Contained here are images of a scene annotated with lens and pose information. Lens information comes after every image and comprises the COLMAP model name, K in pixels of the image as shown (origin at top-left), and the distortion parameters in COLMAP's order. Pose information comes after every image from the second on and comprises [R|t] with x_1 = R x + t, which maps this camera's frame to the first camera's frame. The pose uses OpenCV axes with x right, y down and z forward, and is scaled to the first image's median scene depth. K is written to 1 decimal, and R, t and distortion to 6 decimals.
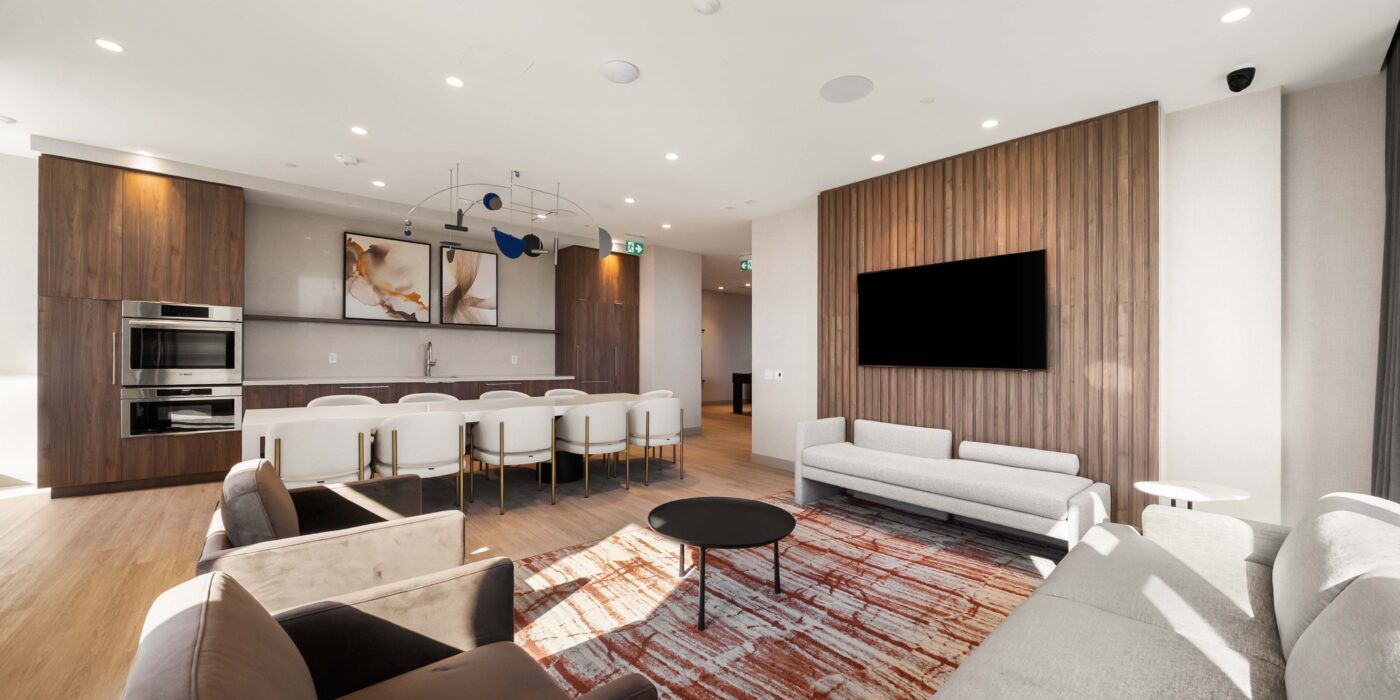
lens RADIAL K [[510.7, 0, 700.0], [0, 510.7, 350.0], [0, 0, 1]] dist [0.000309, -0.000009]
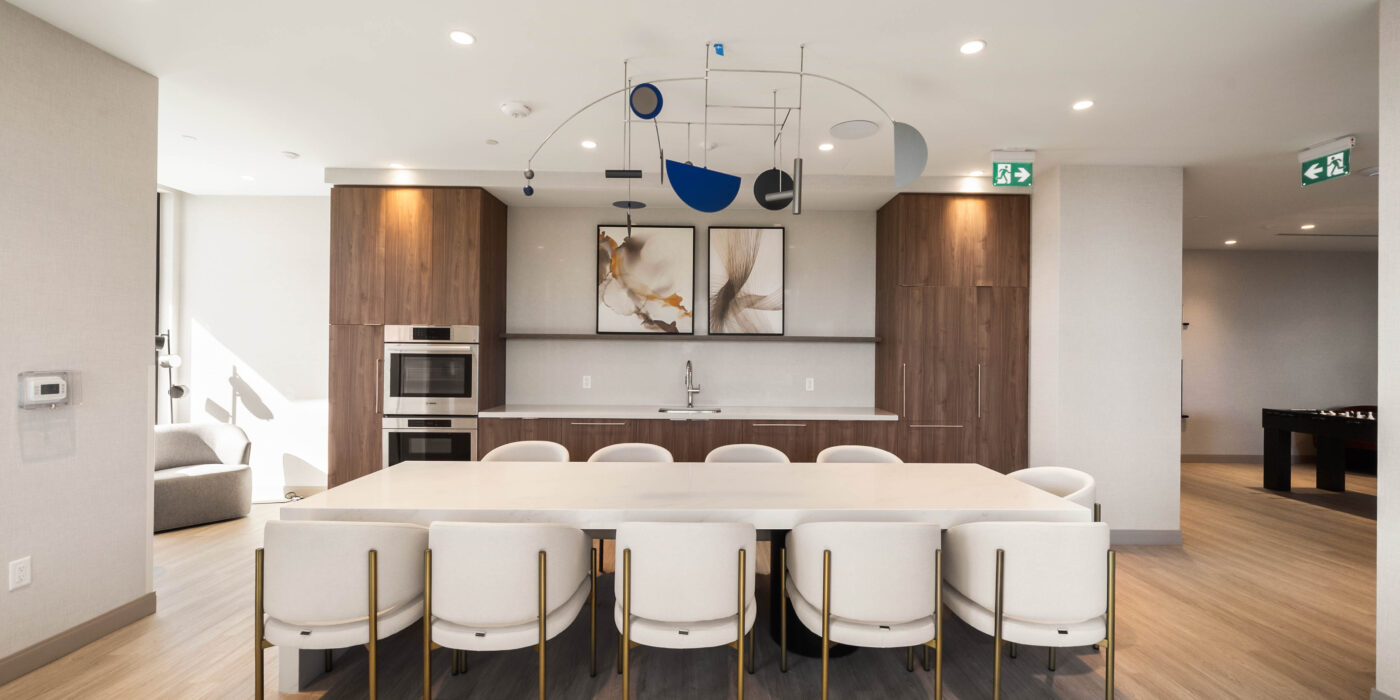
lens RADIAL K [[561.0, 0, 701.6], [0, 561.0, 365.2], [0, 0, 1]] dist [-0.000292, -0.000171]
pose [[0.761592, 0.002834, -0.648050, 0.000973], [0.011745, 0.999766, 0.018174, -0.024795], [0.647950, -0.021453, 0.761381, 0.427829]]
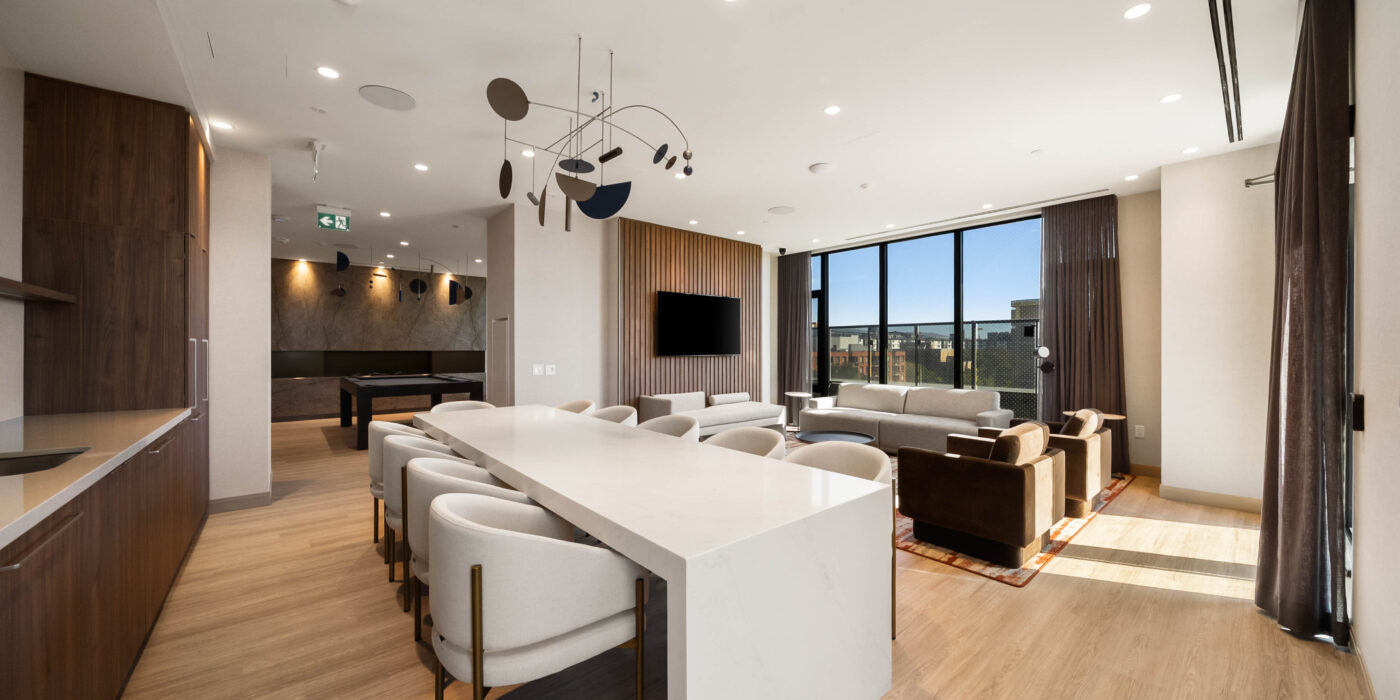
lens RADIAL K [[487.6, 0, 708.4], [0, 487.6, 351.1], [0, 0, 1]] dist [-0.000244, -0.000117]
pose [[0.006228, -0.015254, 0.999864, -0.800474], [-0.010774, 0.999825, 0.015321, -0.005353], [-0.999923, -0.010868, 0.006063, 0.658561]]
